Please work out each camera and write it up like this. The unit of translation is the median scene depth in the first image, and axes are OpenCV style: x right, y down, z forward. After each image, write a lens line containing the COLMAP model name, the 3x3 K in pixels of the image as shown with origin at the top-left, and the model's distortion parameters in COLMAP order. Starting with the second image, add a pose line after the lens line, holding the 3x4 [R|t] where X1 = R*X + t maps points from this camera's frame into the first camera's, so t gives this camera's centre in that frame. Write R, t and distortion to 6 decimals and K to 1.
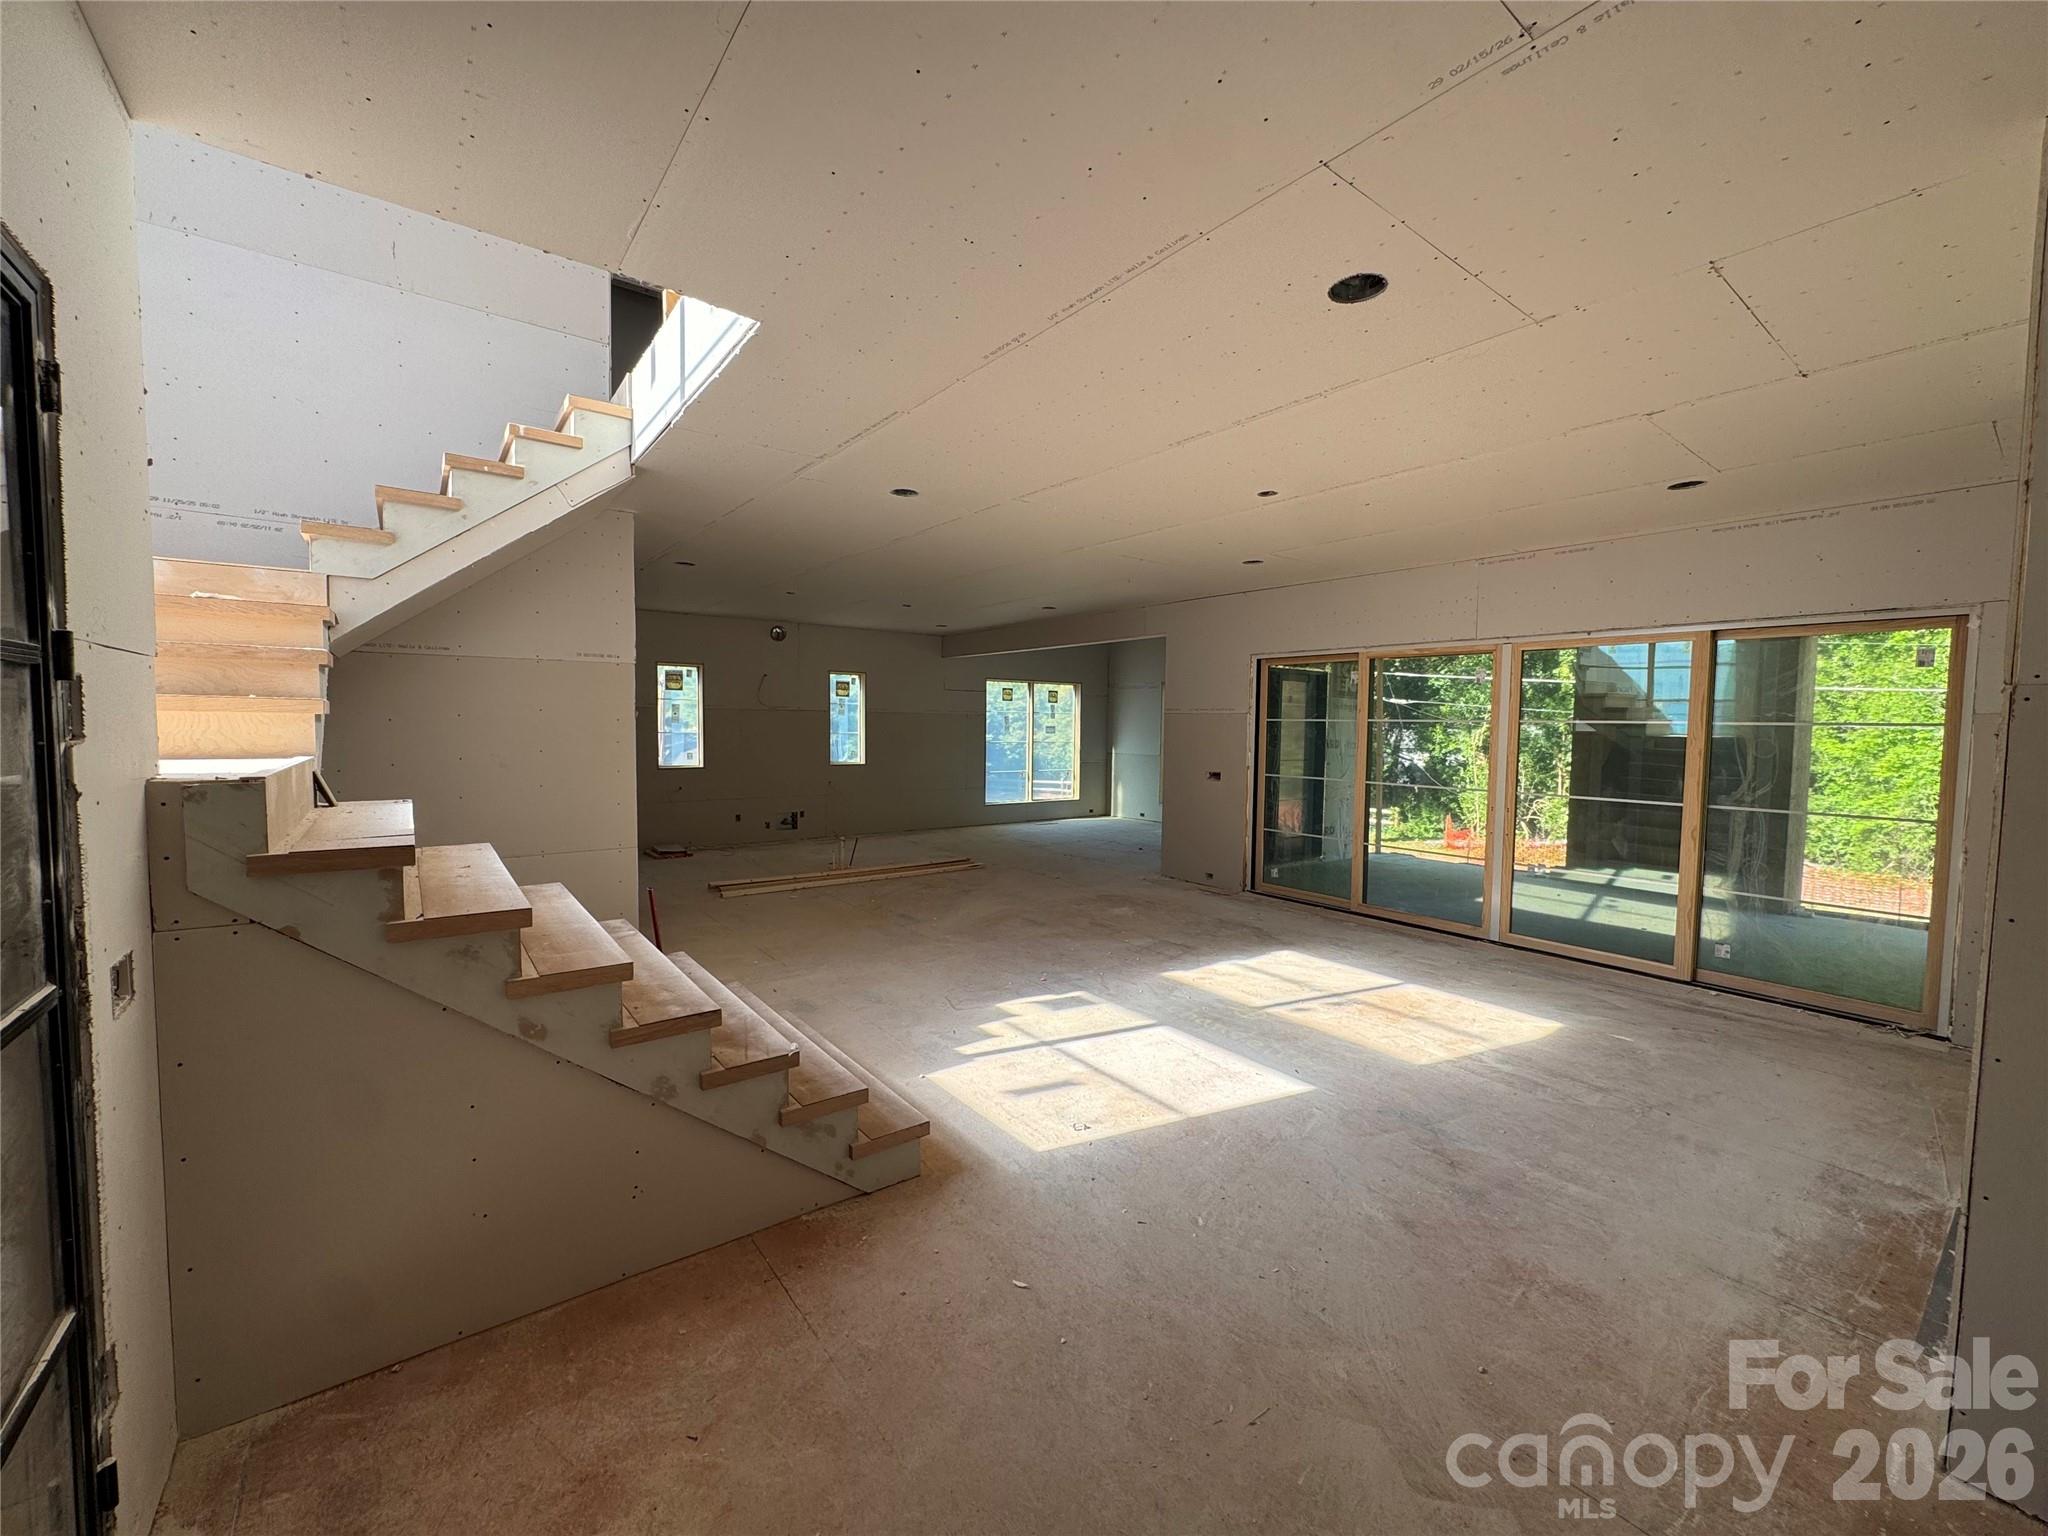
lens RADIAL K [[823.0, 0, 1022.0], [0, 823.0, 765.5], [0, 0, 1]] dist [-0.002425, -0.000128]
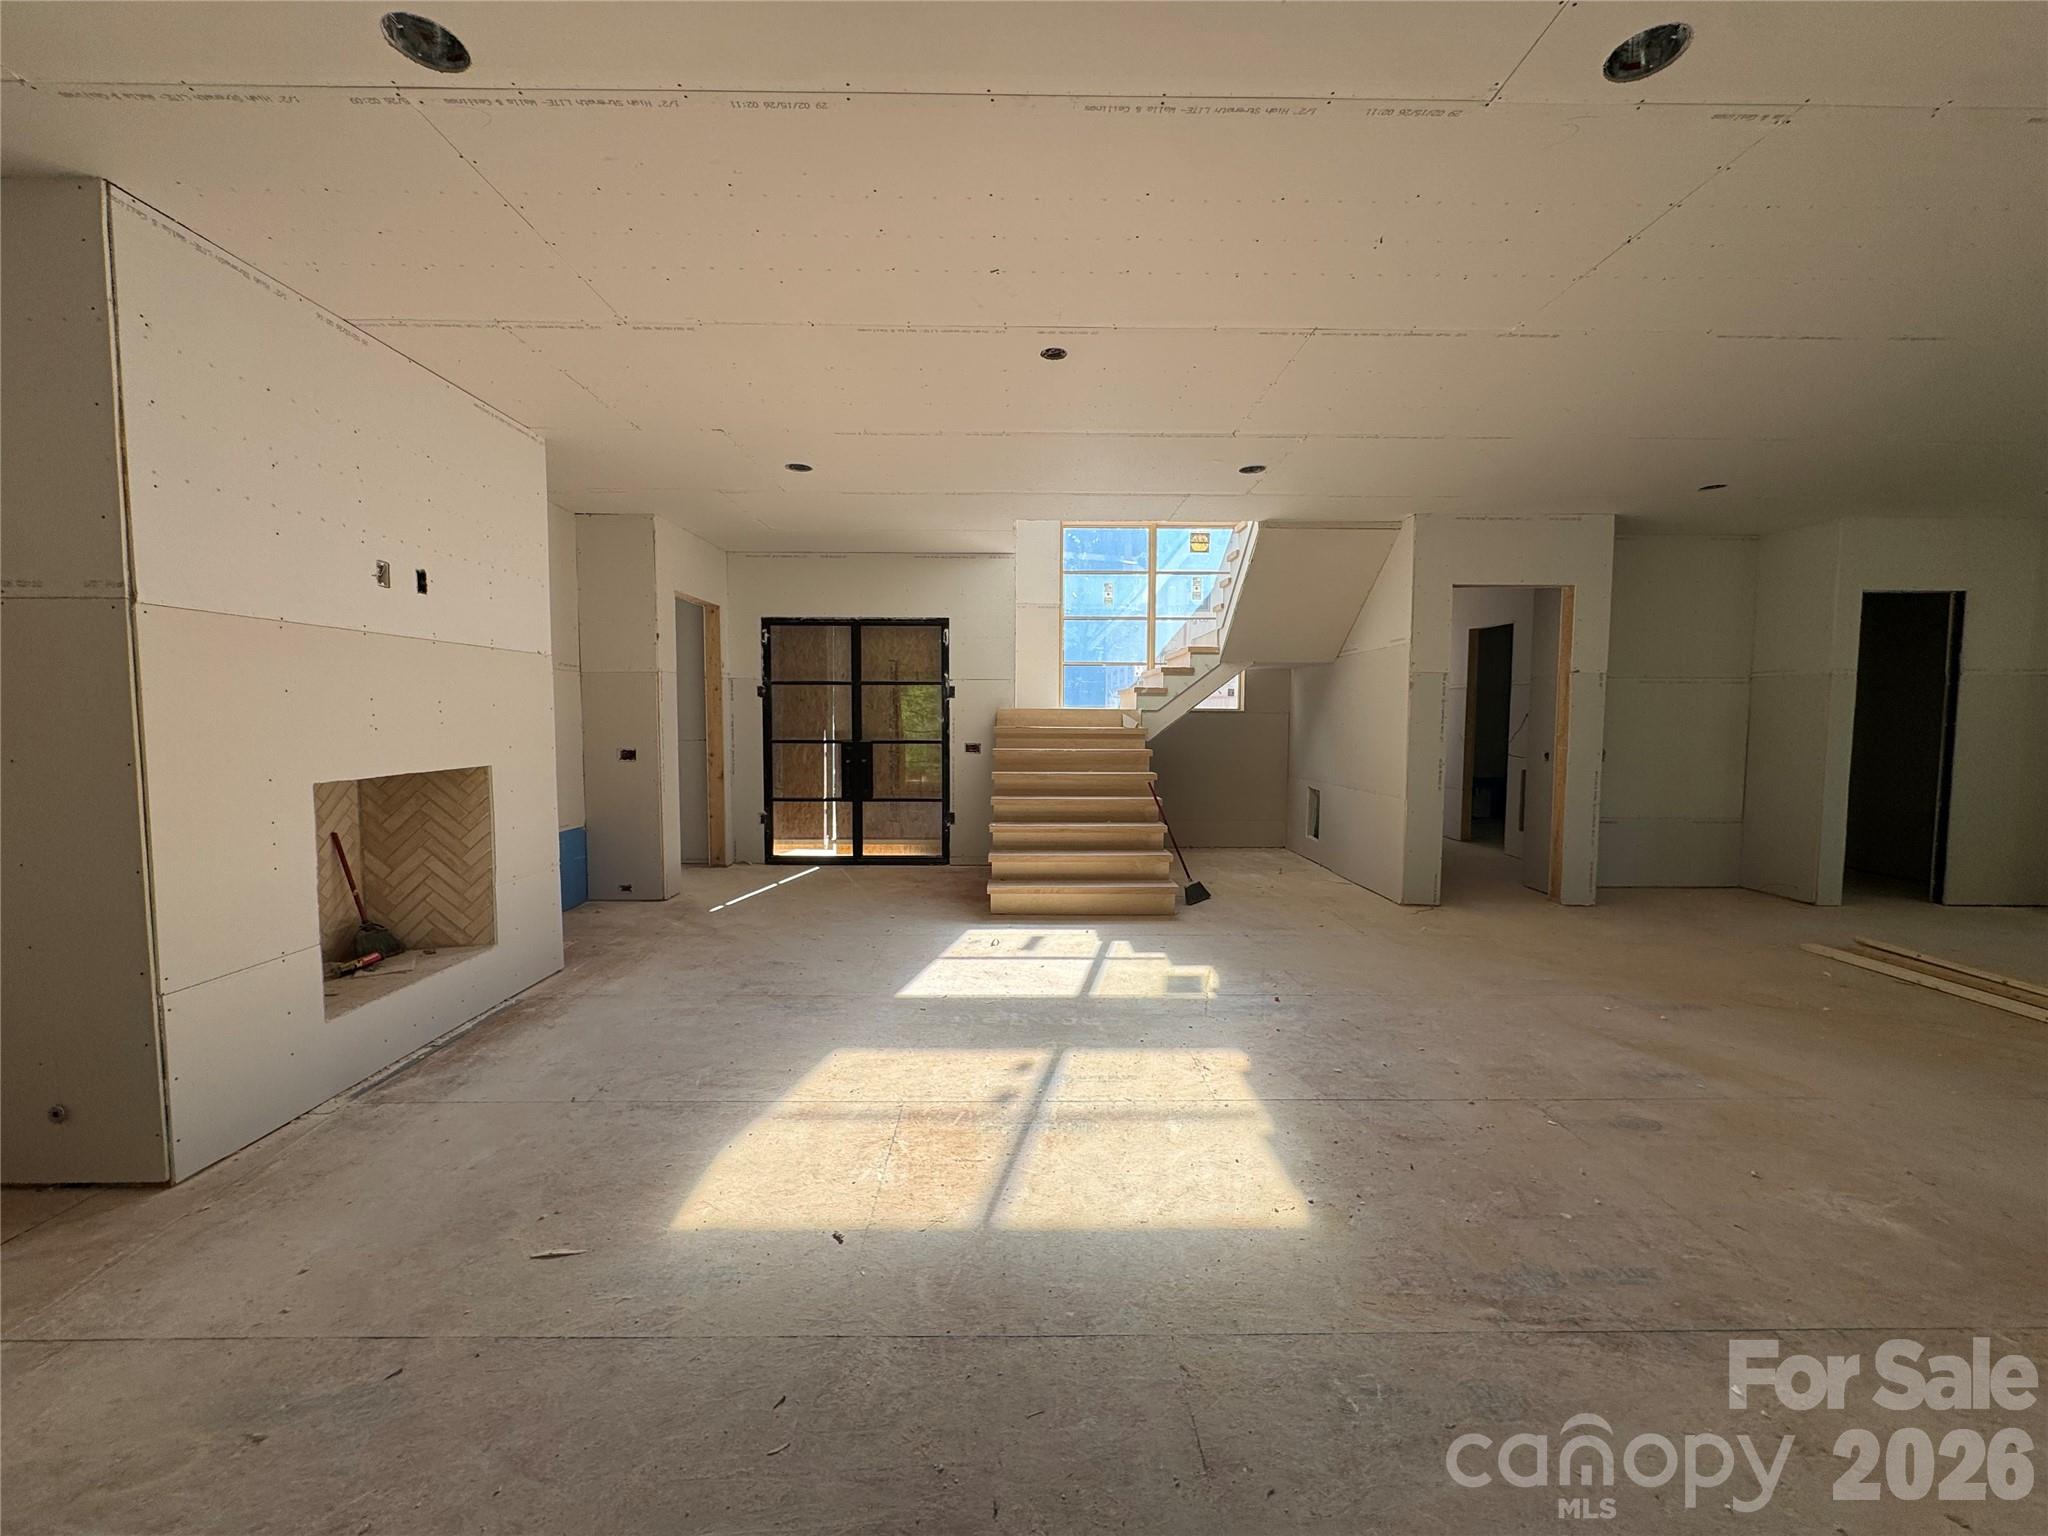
lens RADIAL K [[823.0, 0, 1014.8], [0, 823.0, 774.1], [0, 0, 1]] dist [-0.002425, -0.000128]
pose [[-0.605873, 0.038490, -0.794630, 1.047343], [-0.056419, 0.994235, 0.091175, -0.015307], [0.793558, 0.100073, -0.600209, 1.642091]]
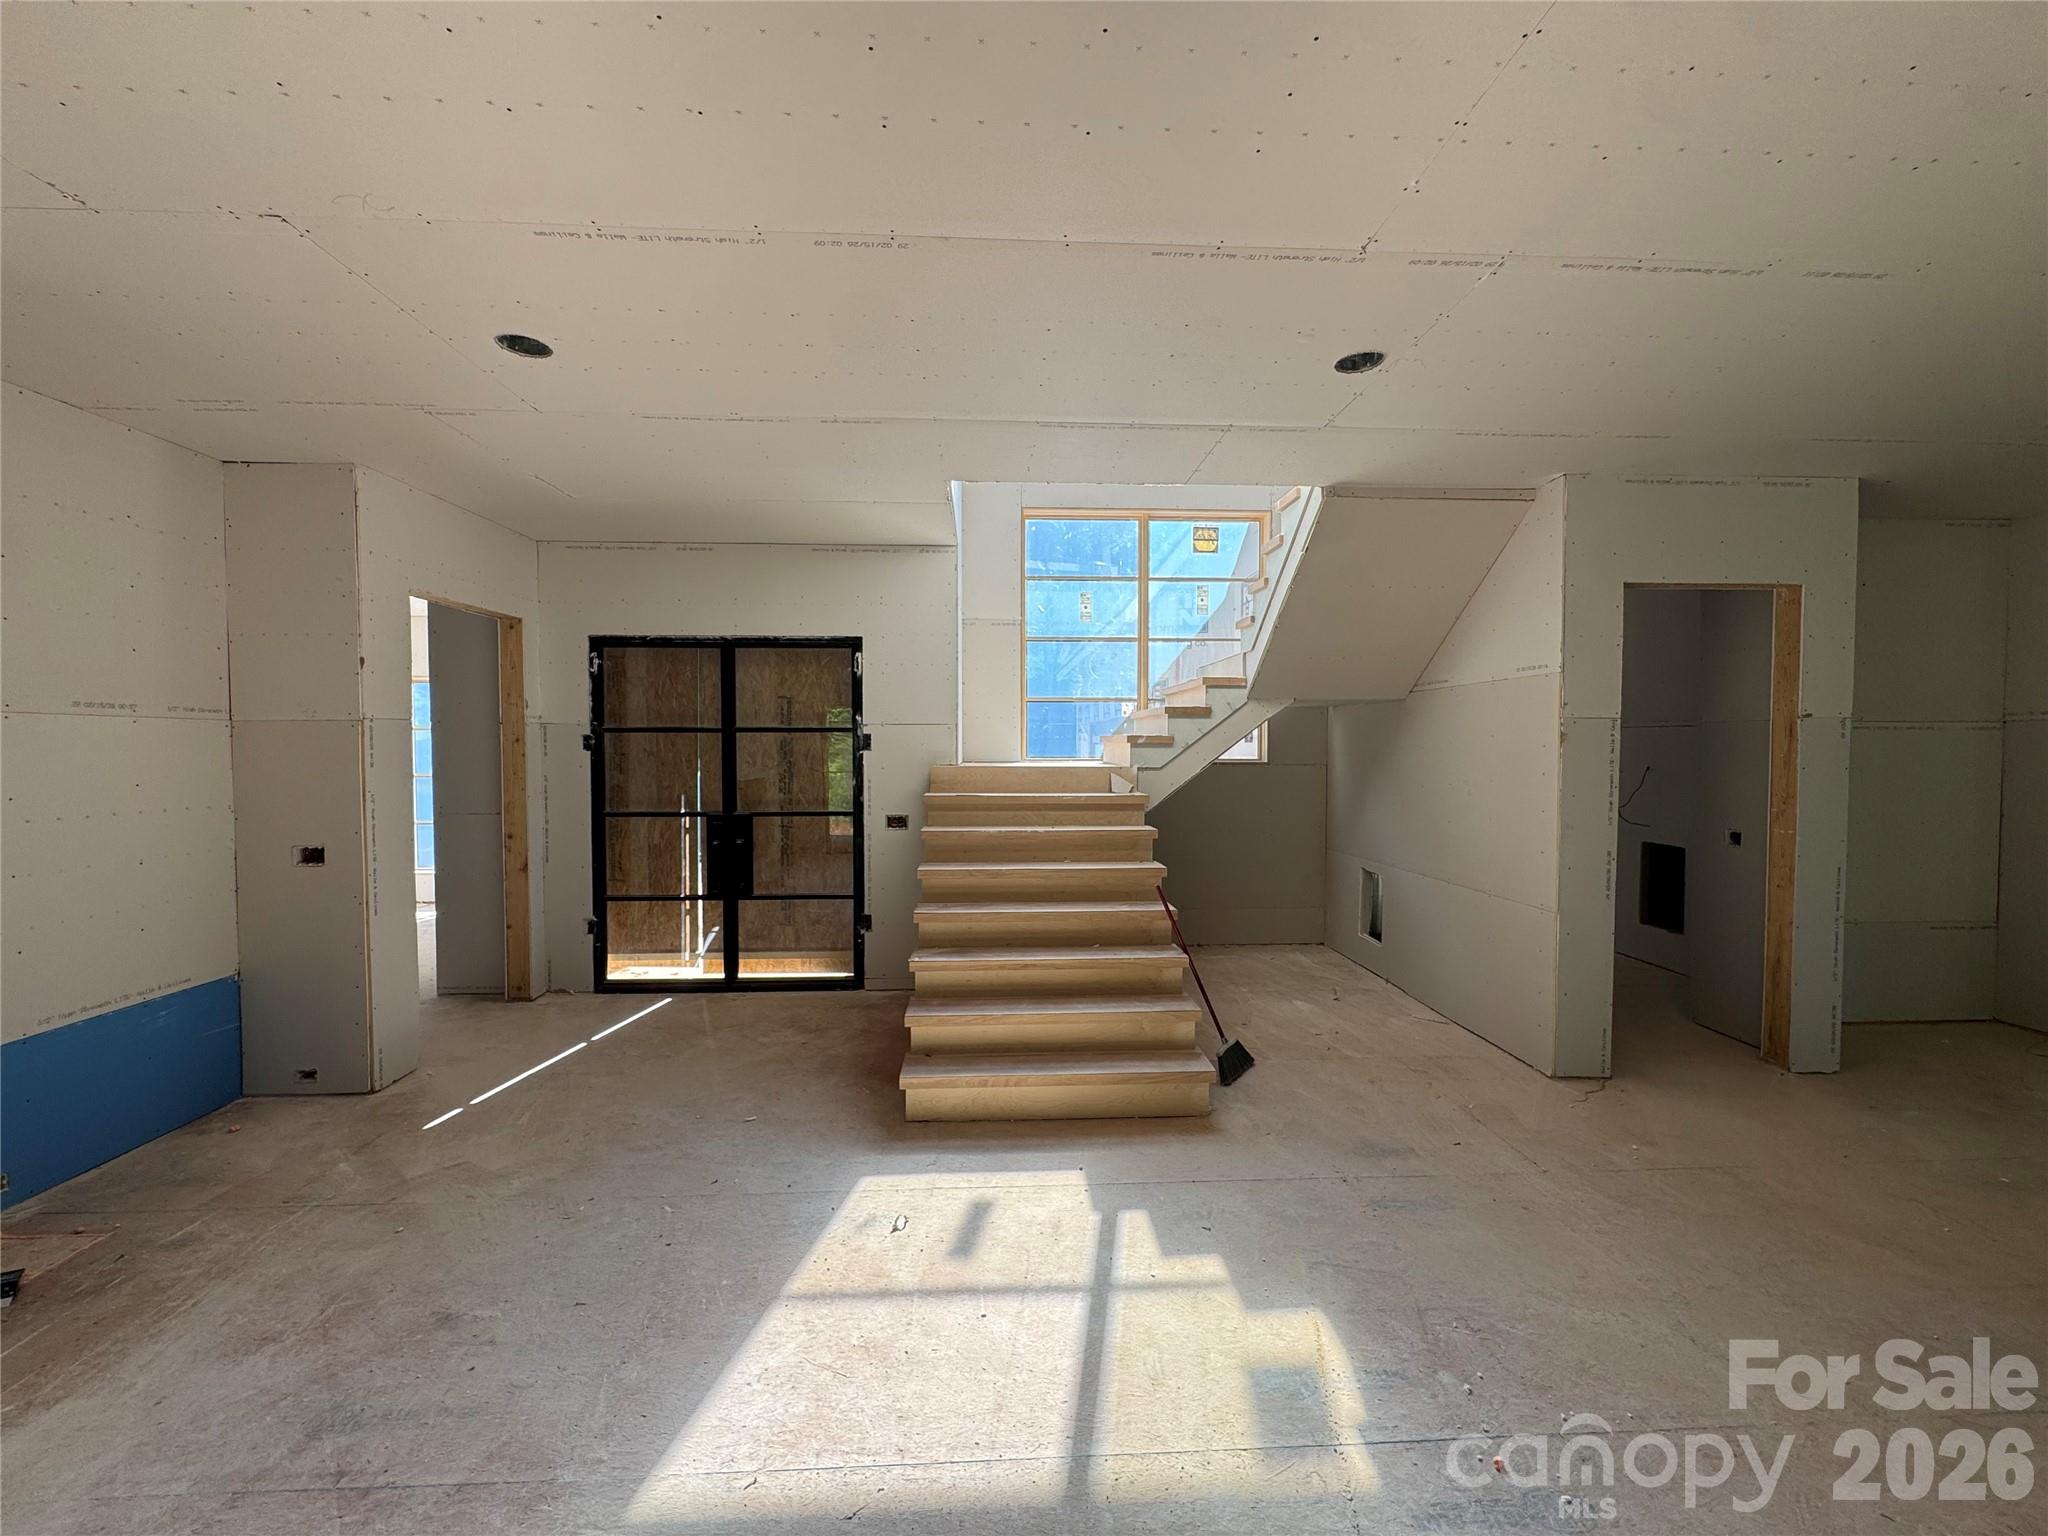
lens RADIAL K [[823.0, 0, 1016.6], [0, 823.0, 768.4], [0, 0, 1]] dist [-0.002425, -0.000128]
pose [[-0.569252, 0.009017, -0.822114, 0.563974], [-0.052923, 0.997464, 0.047585, -0.056814], [0.820458, 0.070597, -0.567331, 1.316486]]
